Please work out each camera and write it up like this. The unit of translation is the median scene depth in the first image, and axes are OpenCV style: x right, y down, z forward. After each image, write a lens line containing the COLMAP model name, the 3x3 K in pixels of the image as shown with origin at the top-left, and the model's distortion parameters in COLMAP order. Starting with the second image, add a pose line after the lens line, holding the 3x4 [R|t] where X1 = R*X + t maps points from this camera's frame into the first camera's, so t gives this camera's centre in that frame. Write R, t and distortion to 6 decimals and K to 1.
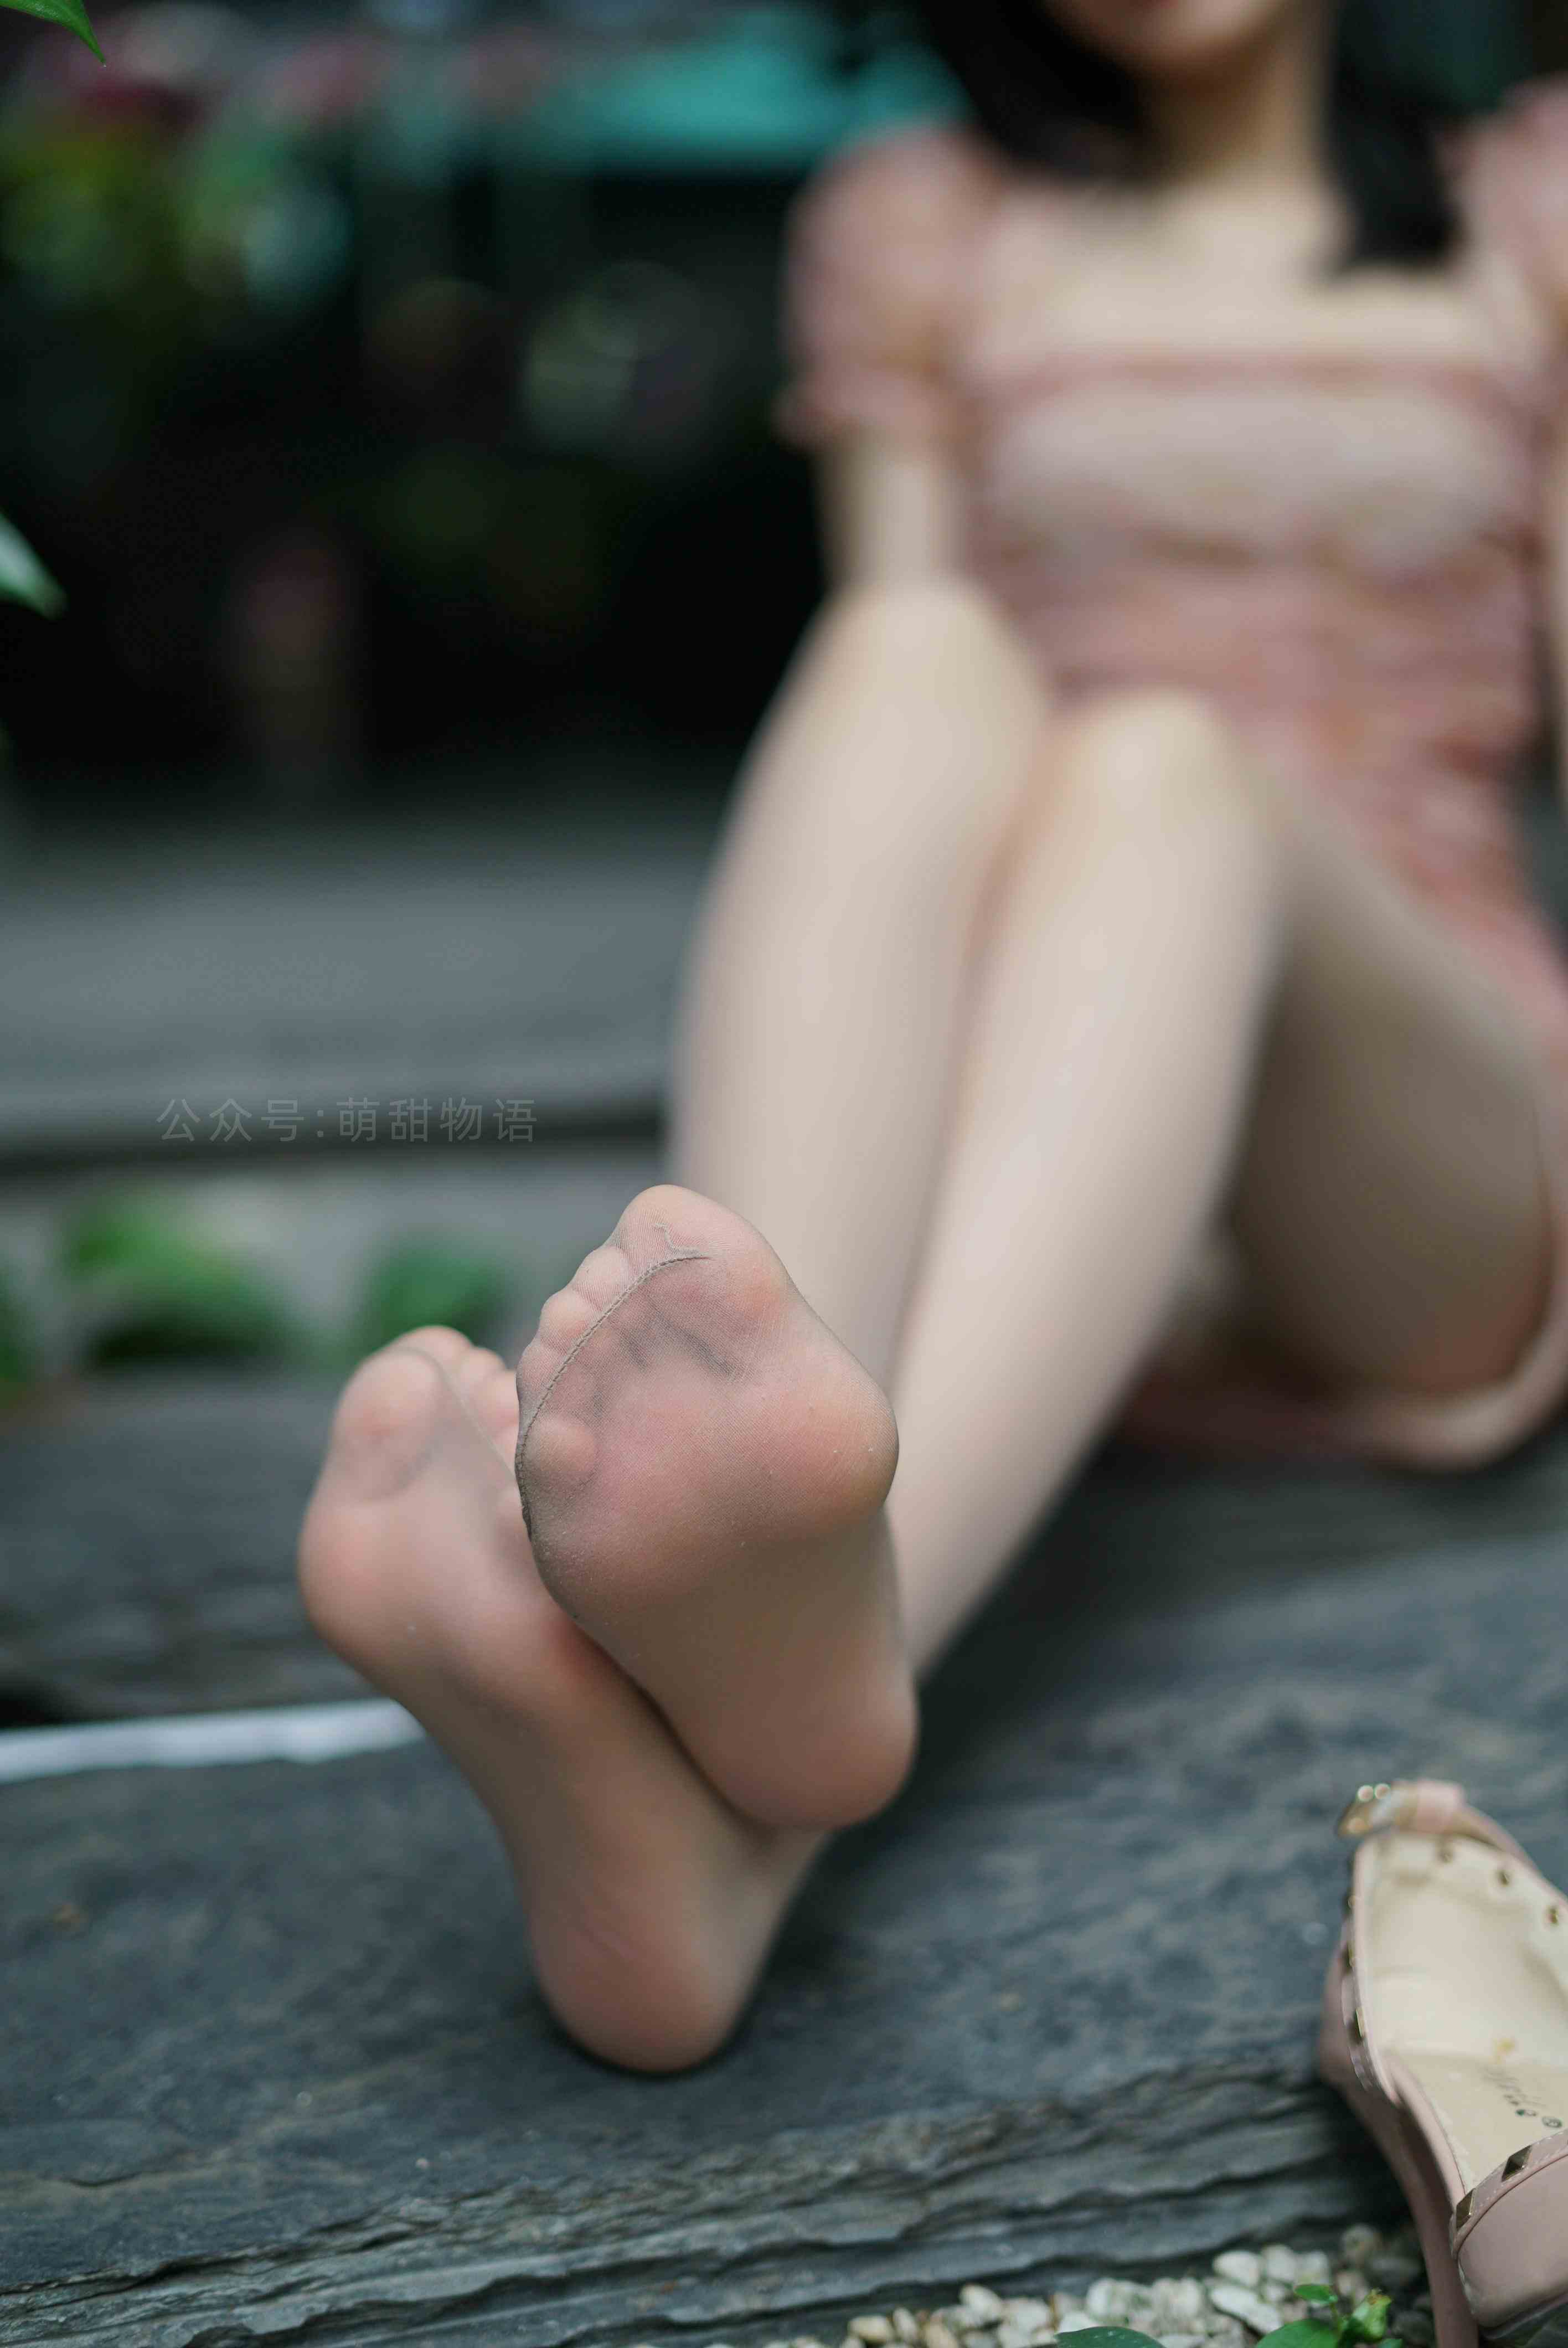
lens RADIAL K [[3658.0, 0, 784.0], [0, 3658.0, 1174.0], [0, 0, 1]] dist [0.006466, -0.093276]
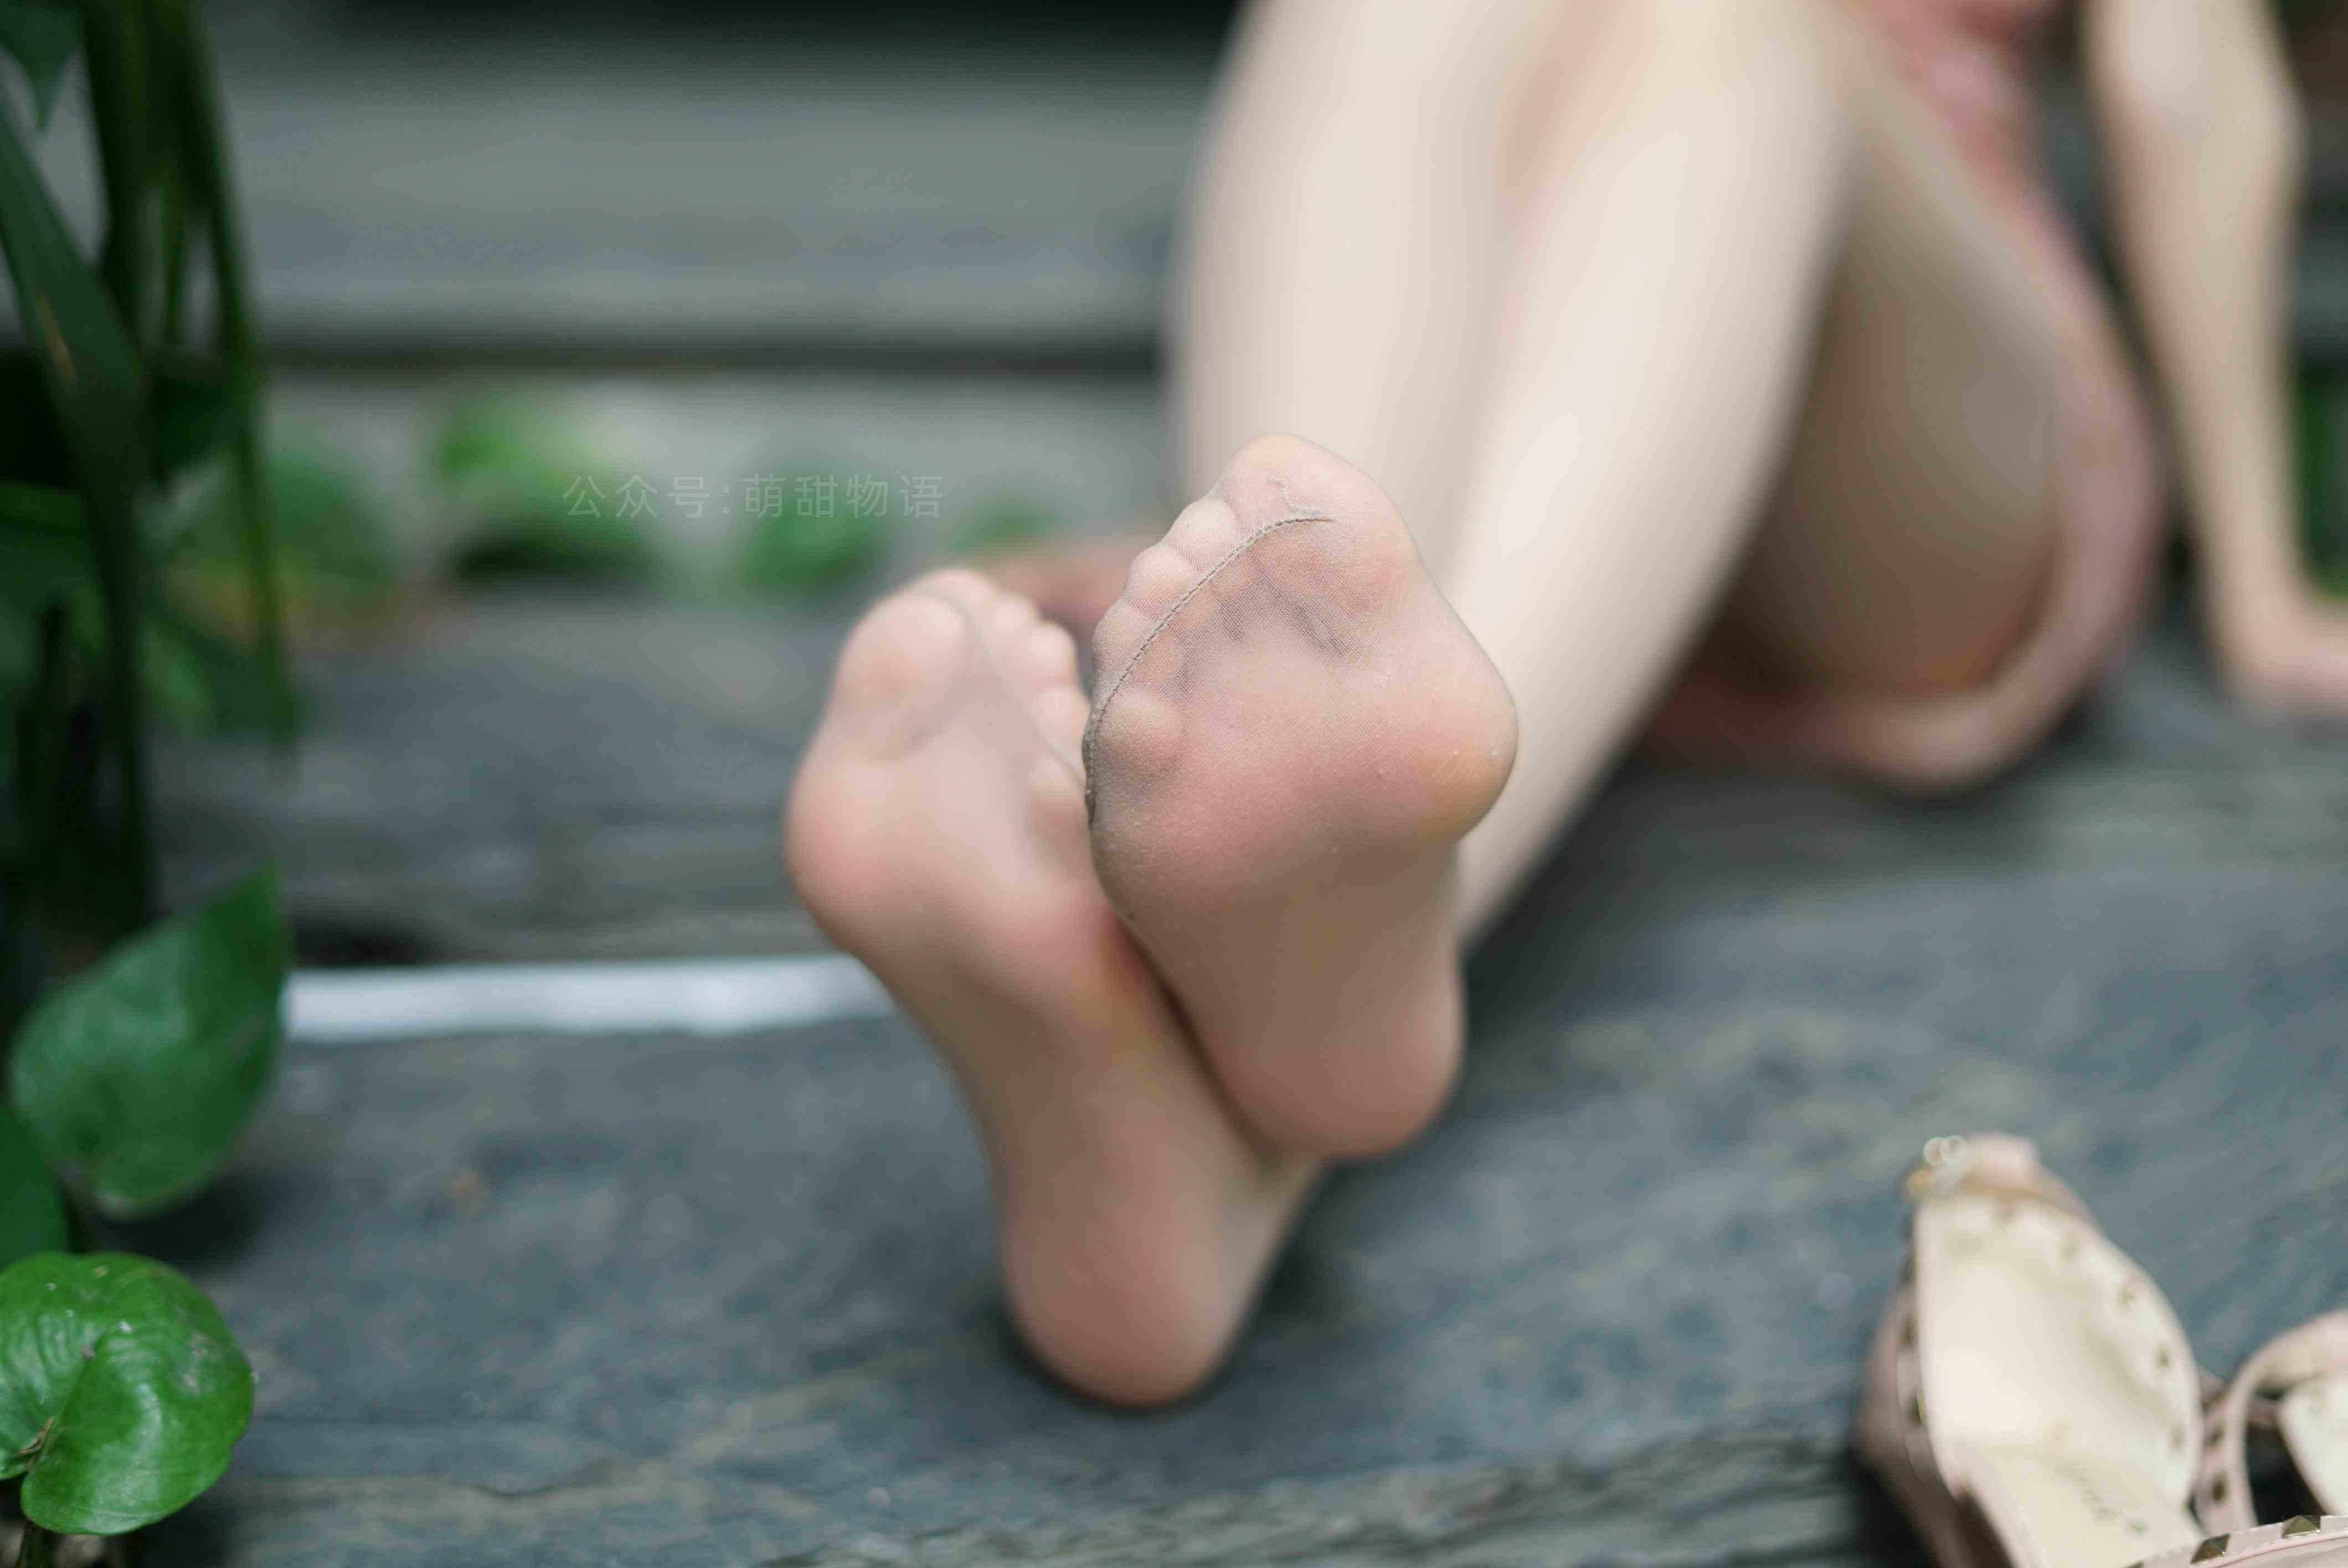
lens RADIAL K [[3658.0, 0, 1174.0], [0, 3658.0, 784.0], [0, 0, 1]] dist [0.006466, -0.093276]
pose [[0.997193, 0.063387, 0.039852, -0.069876], [-0.067049, 0.992874, 0.098516, 0.002097], [-0.033324, -0.100912, 0.994337, 0.112539]]
